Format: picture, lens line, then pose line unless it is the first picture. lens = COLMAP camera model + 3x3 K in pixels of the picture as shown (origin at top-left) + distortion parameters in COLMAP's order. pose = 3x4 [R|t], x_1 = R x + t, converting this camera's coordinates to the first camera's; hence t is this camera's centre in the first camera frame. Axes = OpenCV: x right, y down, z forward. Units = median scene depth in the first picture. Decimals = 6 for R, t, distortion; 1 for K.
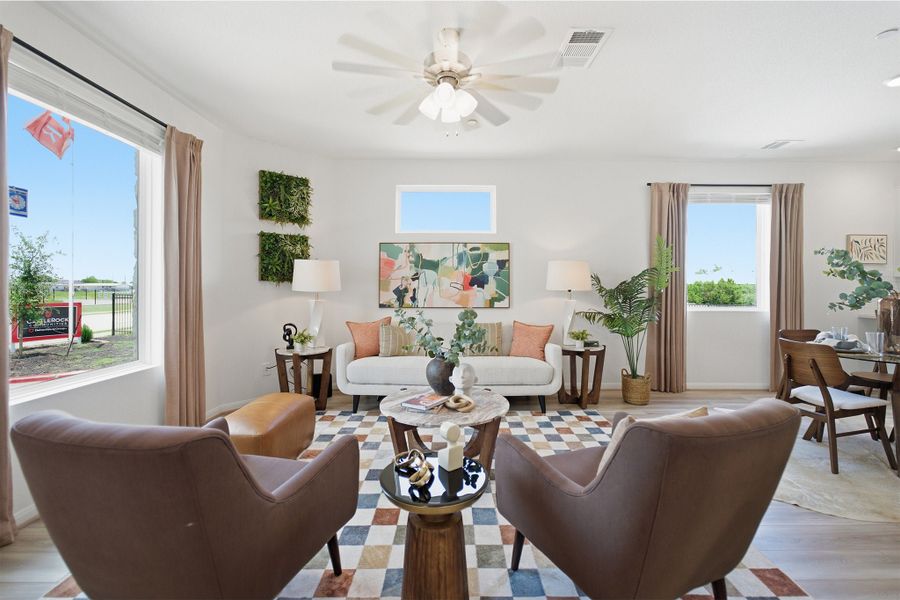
lens RADIAL K [[410.0, 0, 404.8], [0, 410.0, 287.8], [0, 0, 1]] dist [-0.001155, 0.000158]
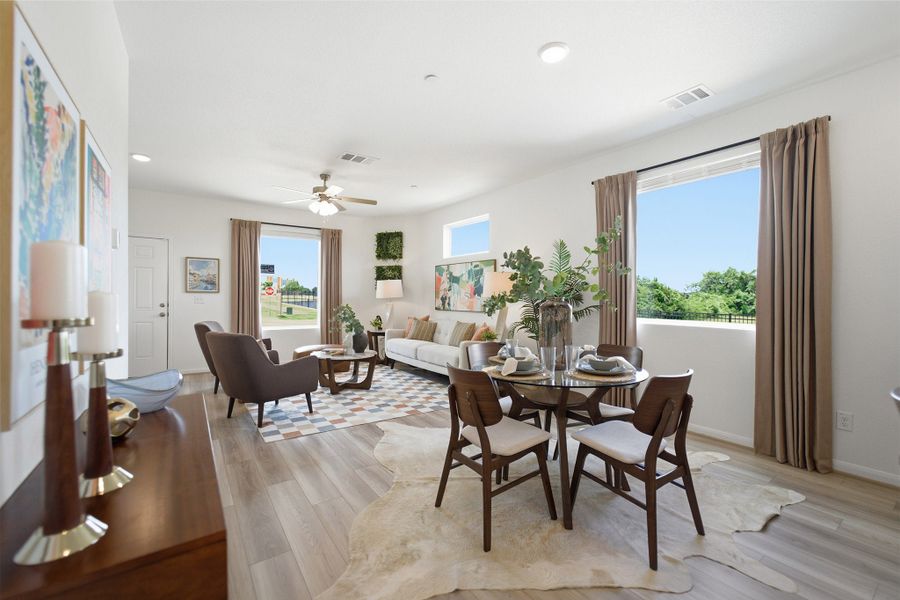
lens RADIAL K [[374.7, 0, 427.5], [0, 374.7, 296.4], [0, 0, 1]] dist [0.014302, 0.000123]
pose [[0.544894, 0.000287, -0.838505, 1.122578], [-0.014860, 0.999846, -0.009314, 0.014226], [0.838373, 0.017536, 0.544815, 0.242151]]
